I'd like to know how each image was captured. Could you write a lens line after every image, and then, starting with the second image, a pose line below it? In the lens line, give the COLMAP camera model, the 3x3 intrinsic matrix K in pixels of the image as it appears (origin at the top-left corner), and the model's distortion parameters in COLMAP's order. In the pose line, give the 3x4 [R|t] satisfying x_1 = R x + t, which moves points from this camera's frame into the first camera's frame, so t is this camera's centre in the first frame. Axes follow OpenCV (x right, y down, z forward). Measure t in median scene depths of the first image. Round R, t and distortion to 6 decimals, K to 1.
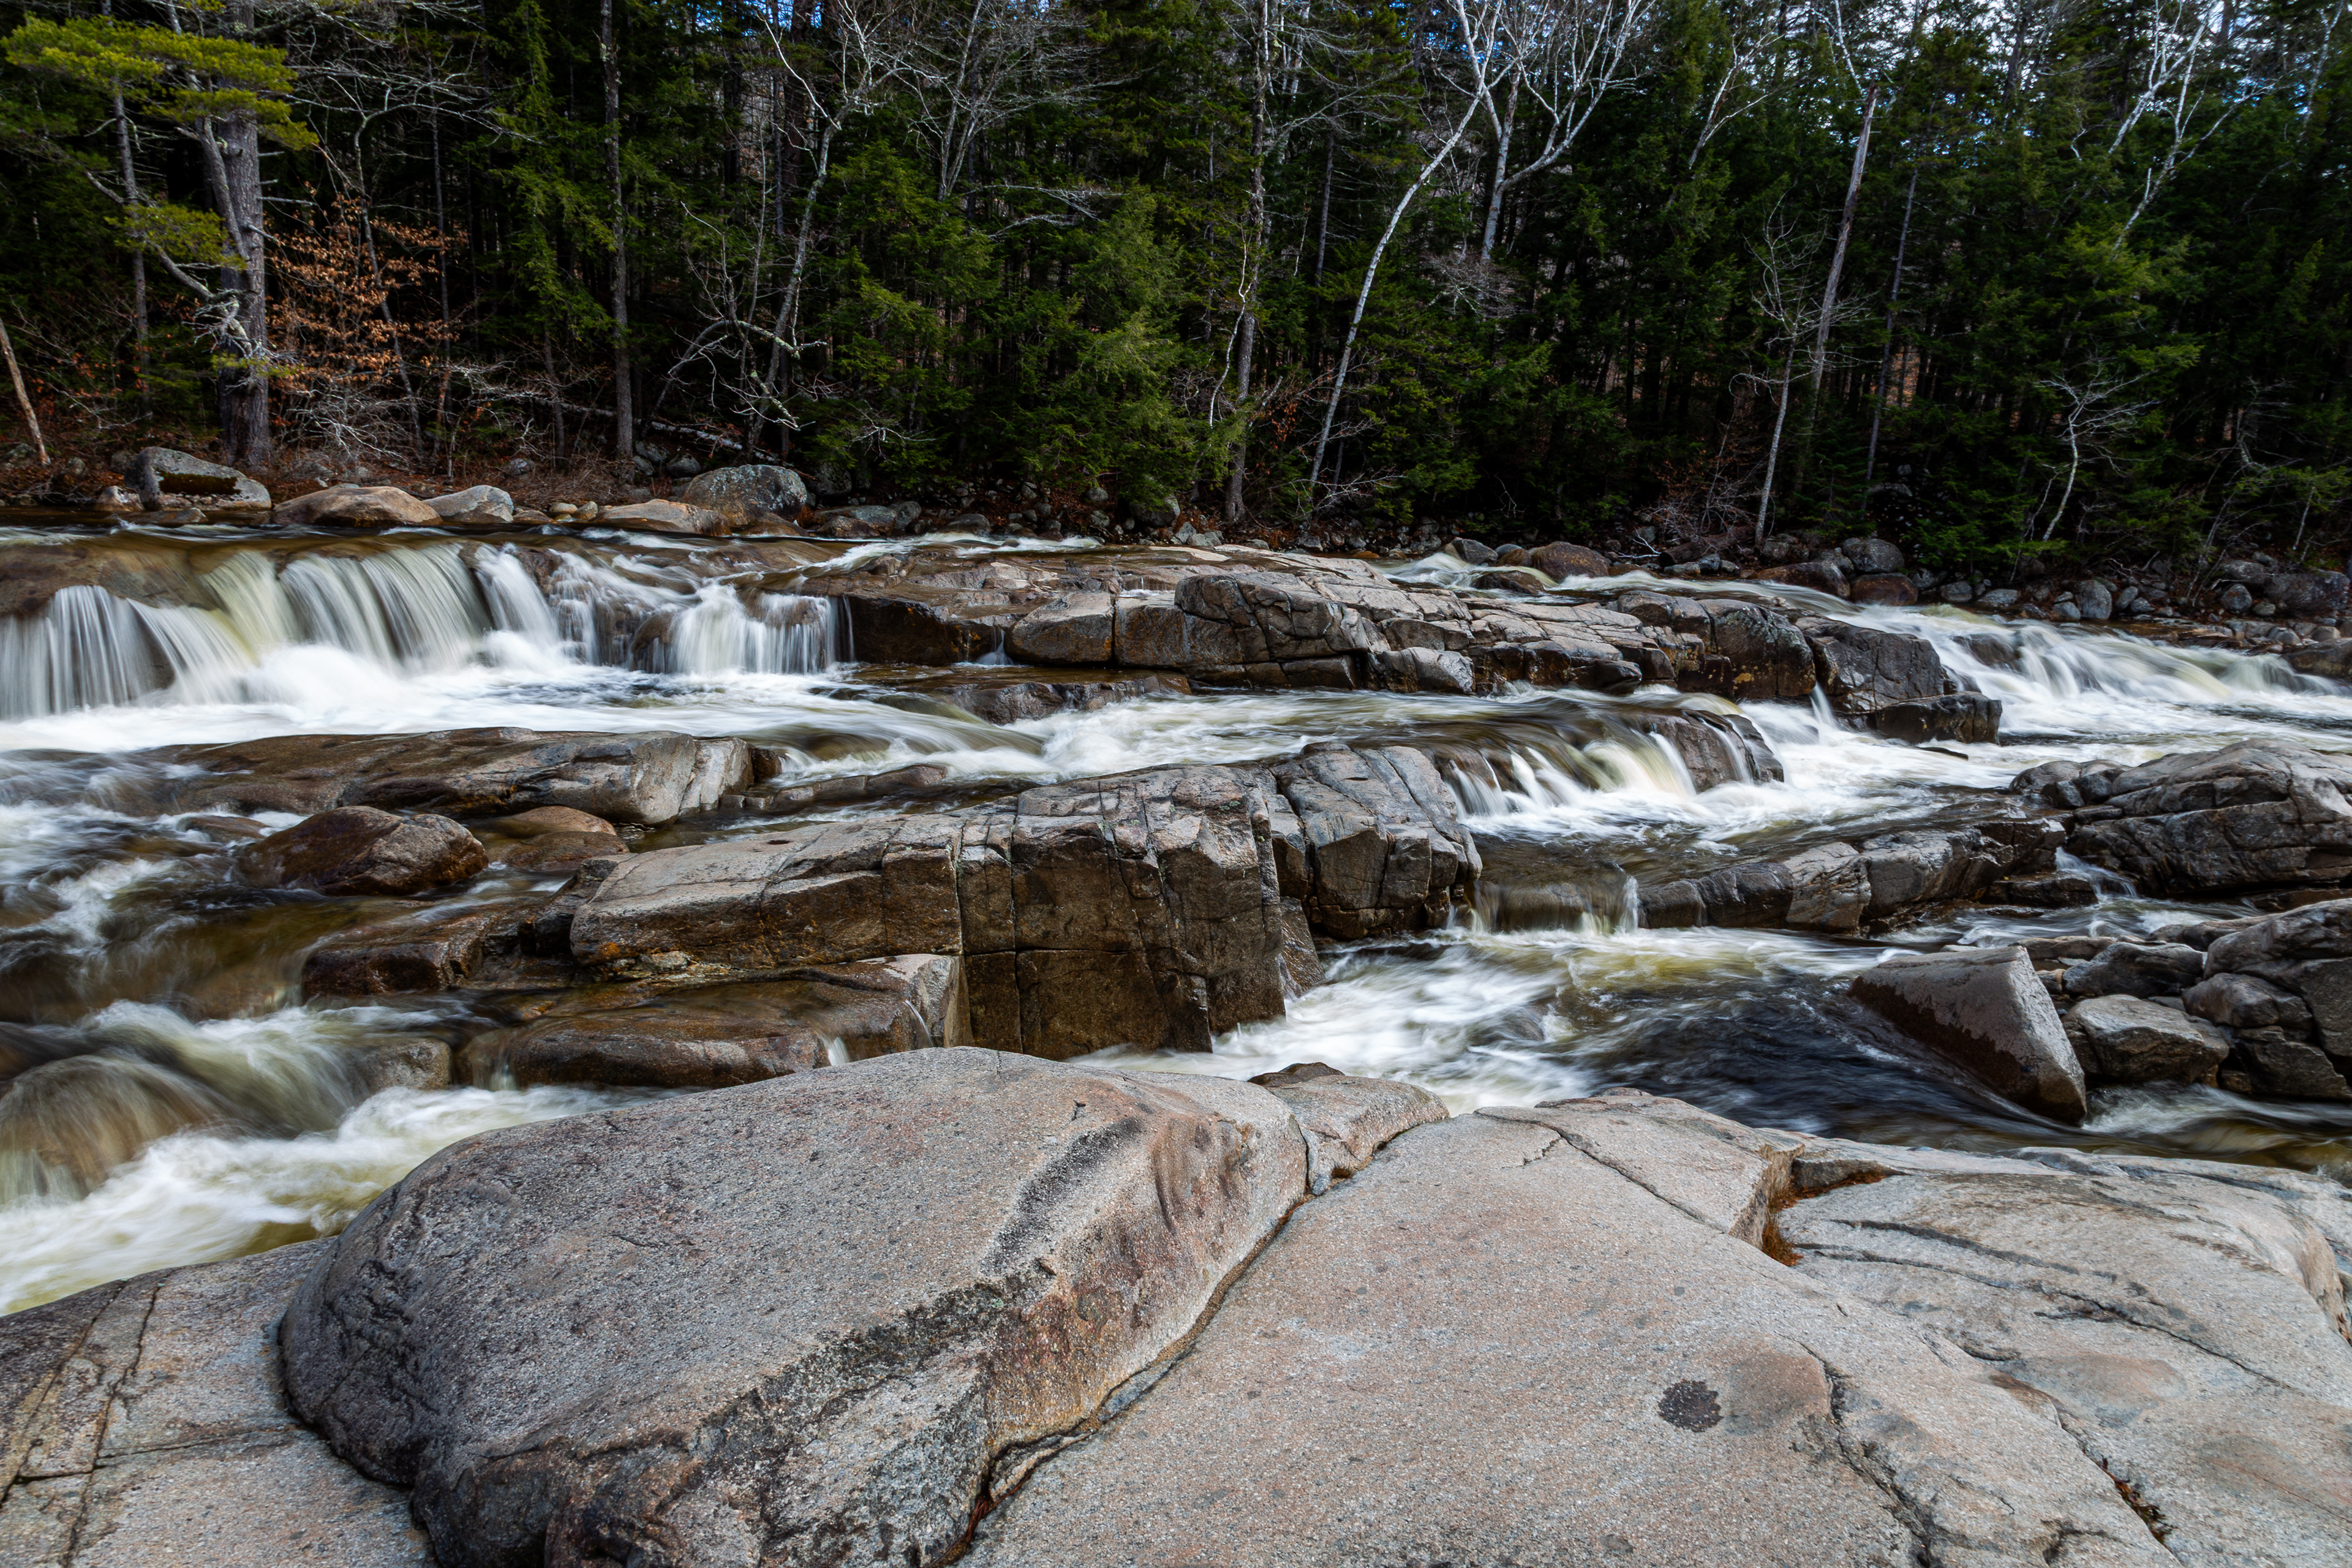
lens RADIAL K [[1589.2, 0, 1190.2], [0, 1589.2, 788.8], [0, 0, 1]] dist [0.019473, 0.002592]
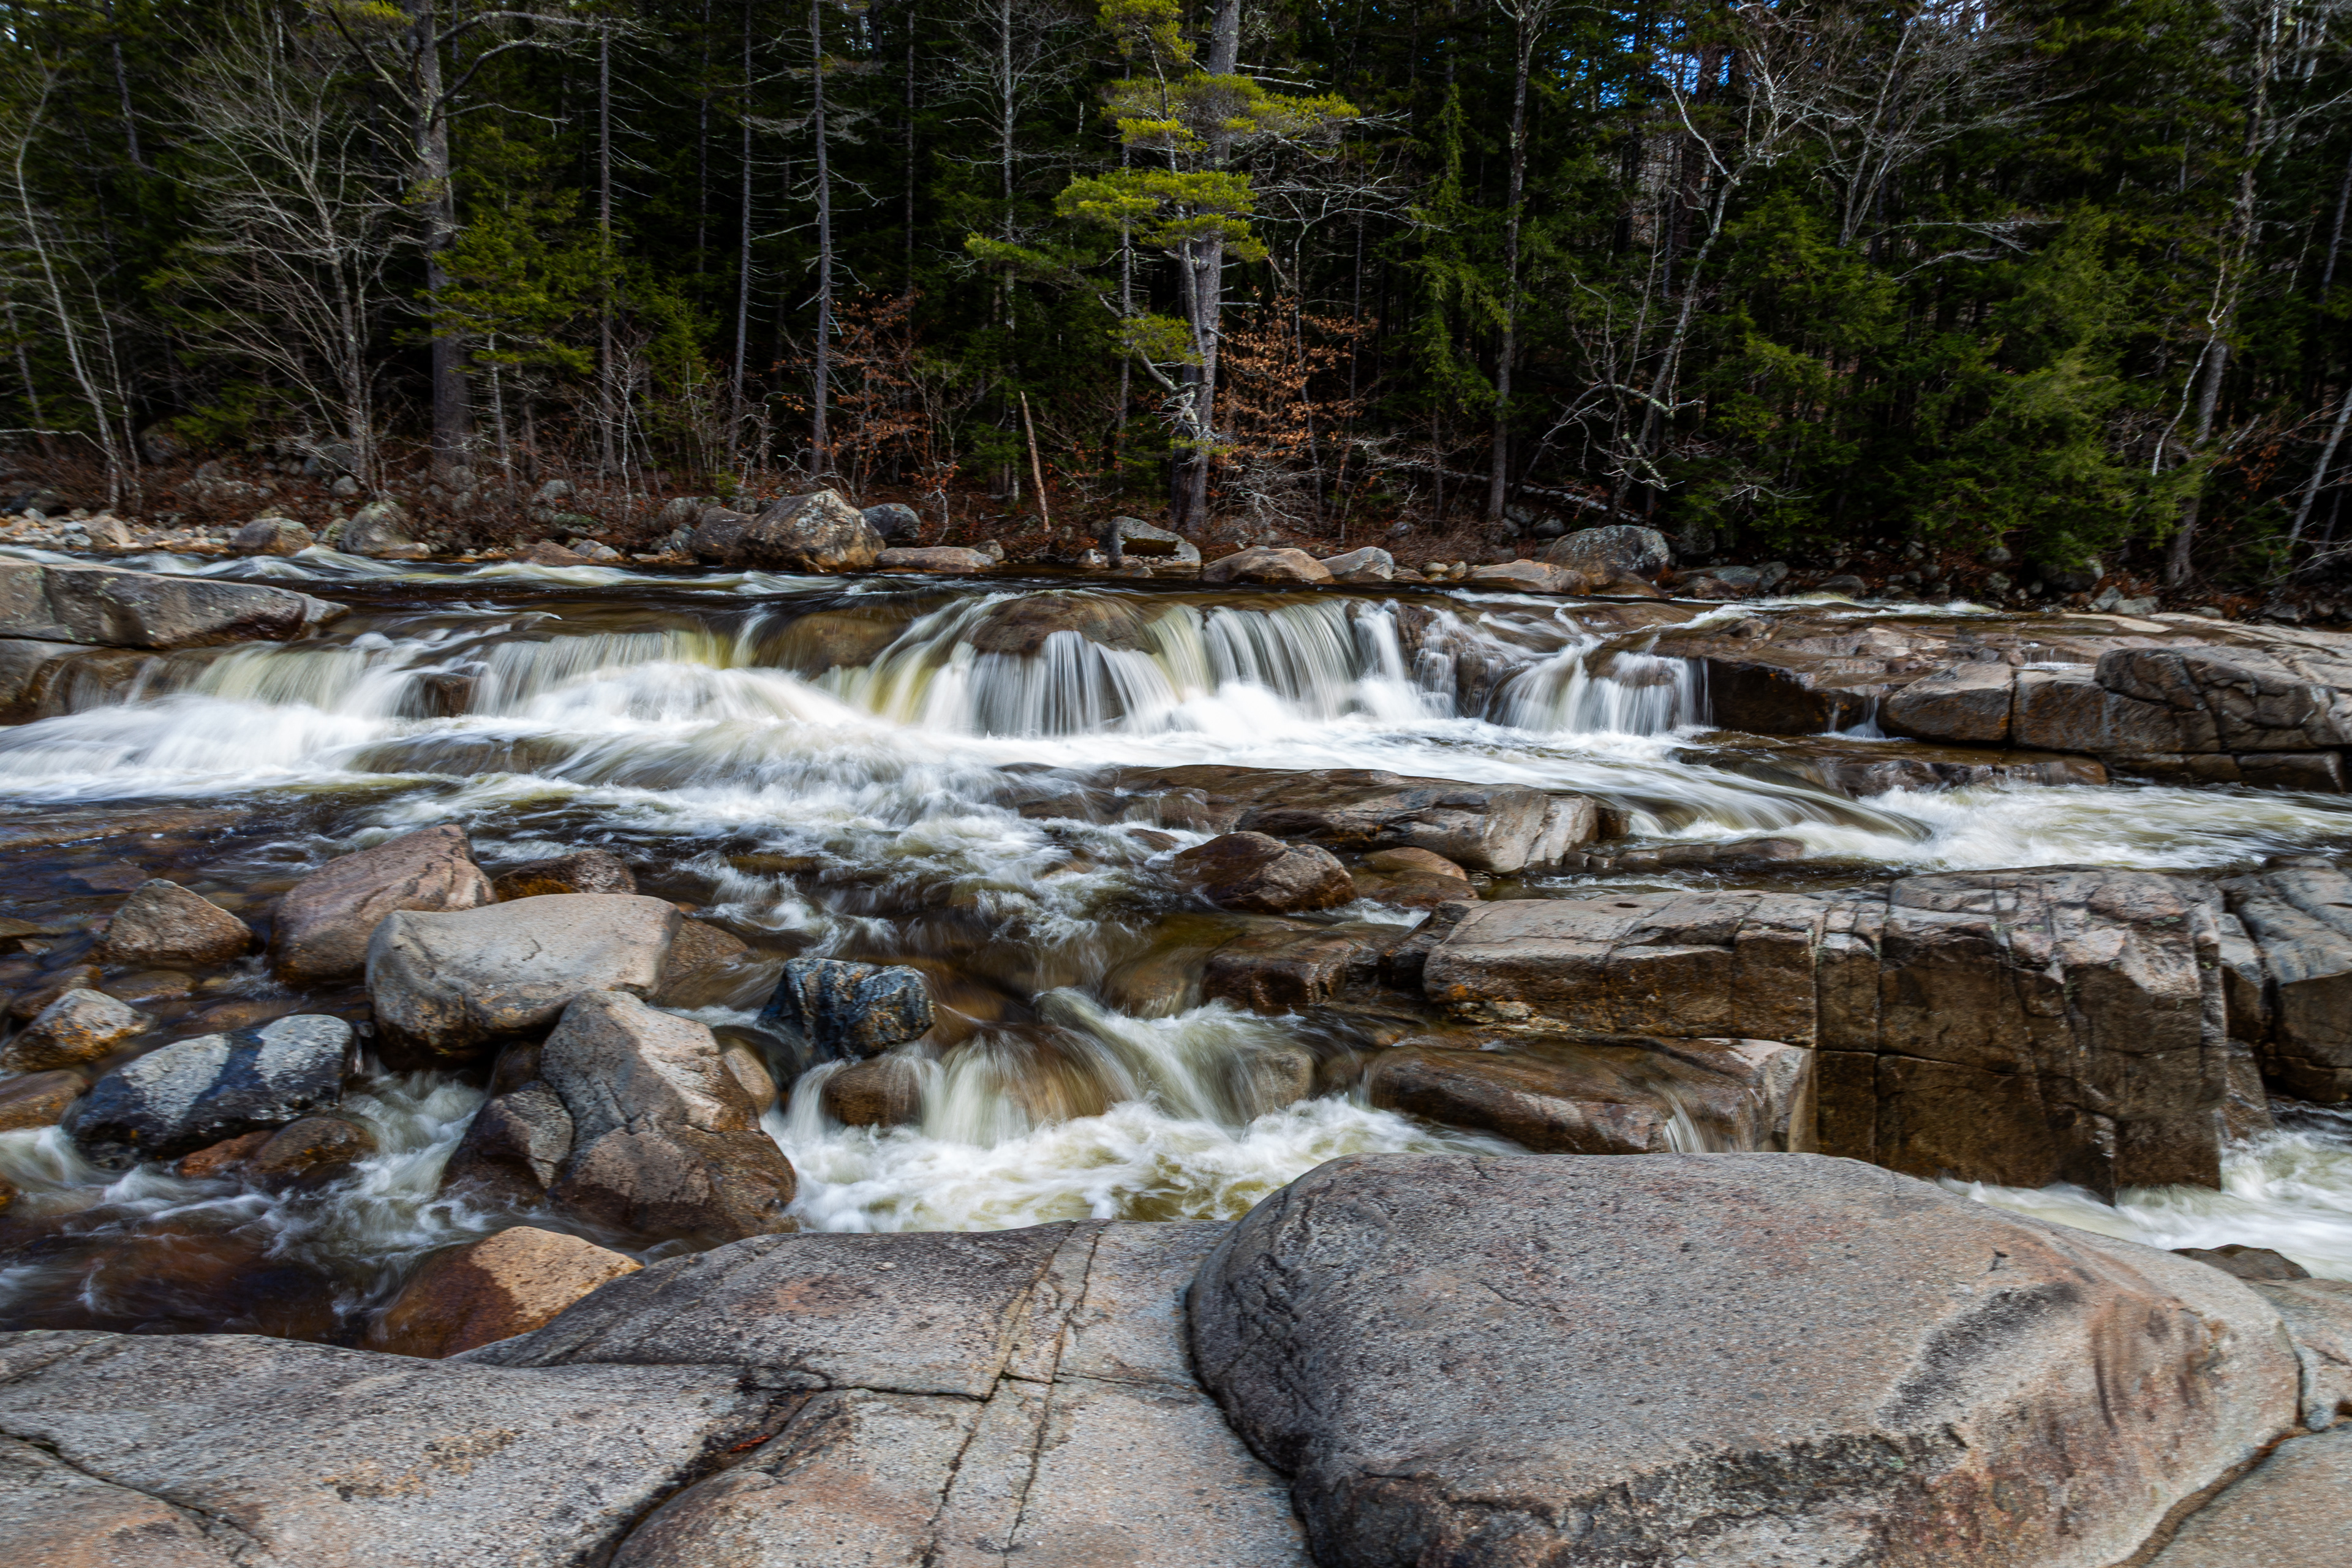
lens RADIAL K [[1589.2, 0, 1190.2], [0, 1589.2, 788.8], [0, 0, 1]] dist [0.019473, 0.002592]
pose [[0.869282, 0.074116, -0.488728, -0.007596], [-0.091963, 0.995683, -0.012575, -0.000576], [0.485687, 0.055876, 0.872345, 0.001004]]
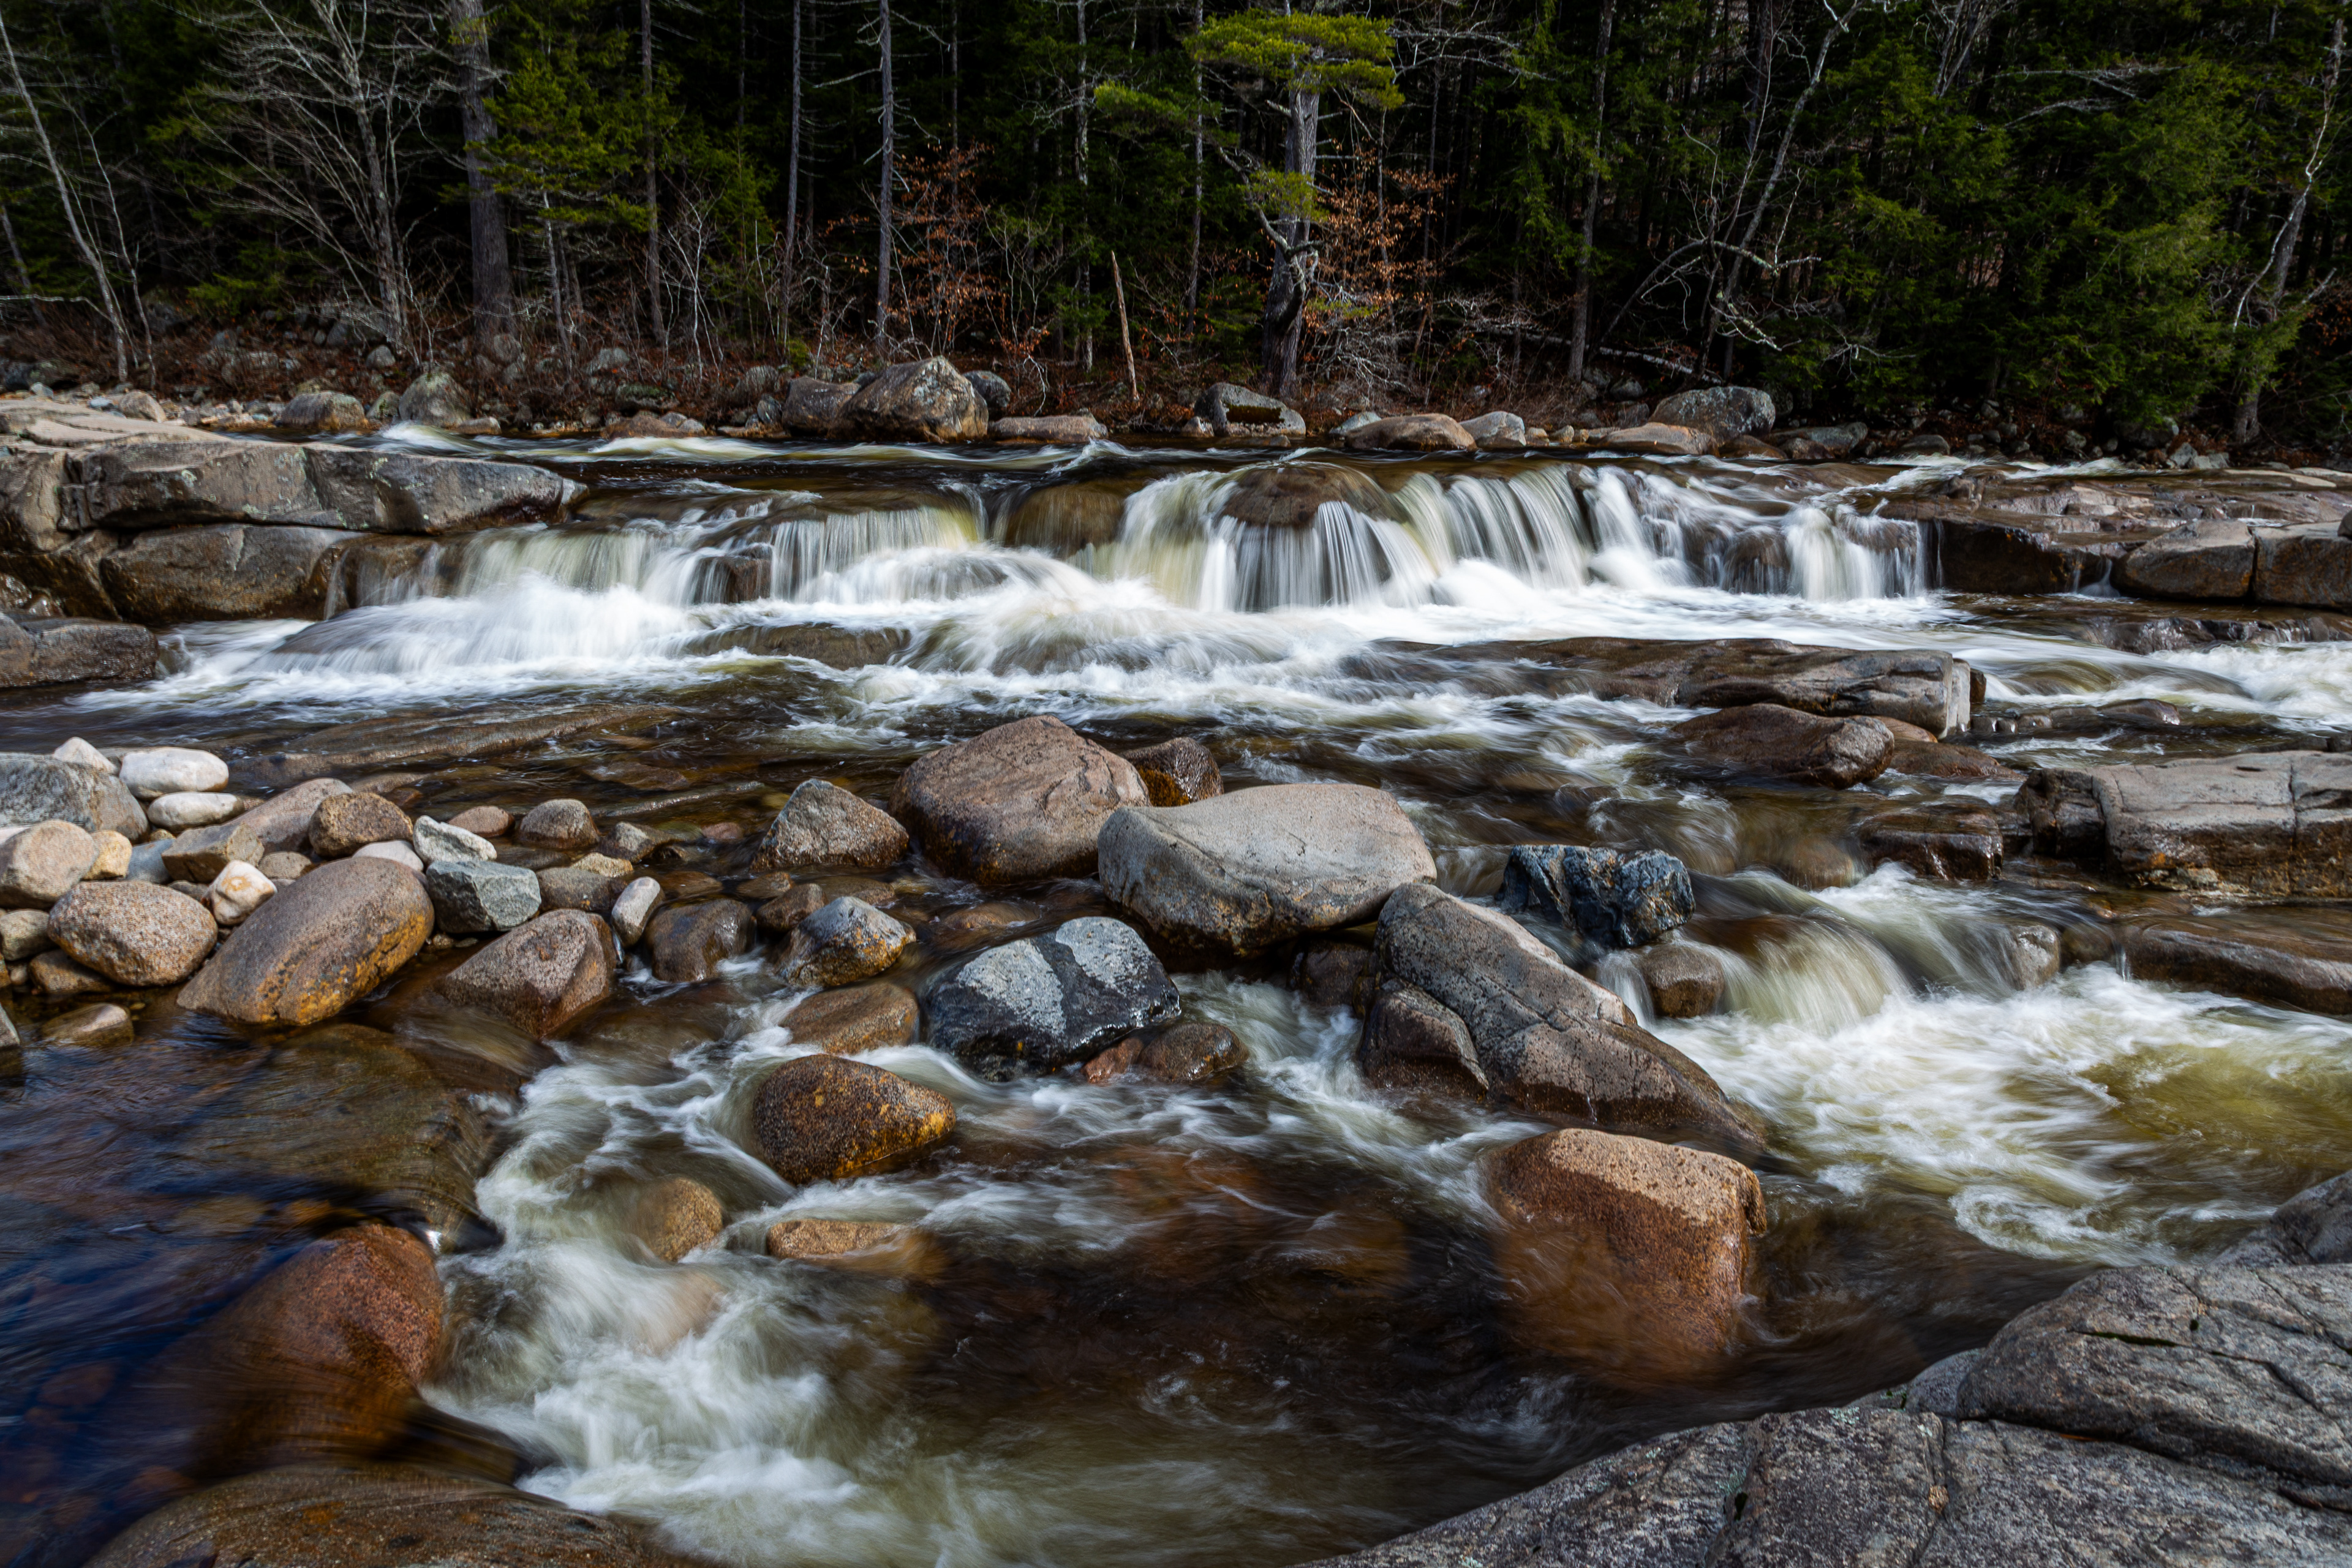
lens RADIAL K [[1589.2, 0, 1190.2], [0, 1589.2, 788.8], [0, 0, 1]] dist [0.019473, 0.002592]
pose [[0.901963, 0.090071, -0.422315, -0.200102], [-0.070508, 0.995598, 0.061752, 0.014266], [0.426018, -0.025922, 0.904343, -0.082330]]
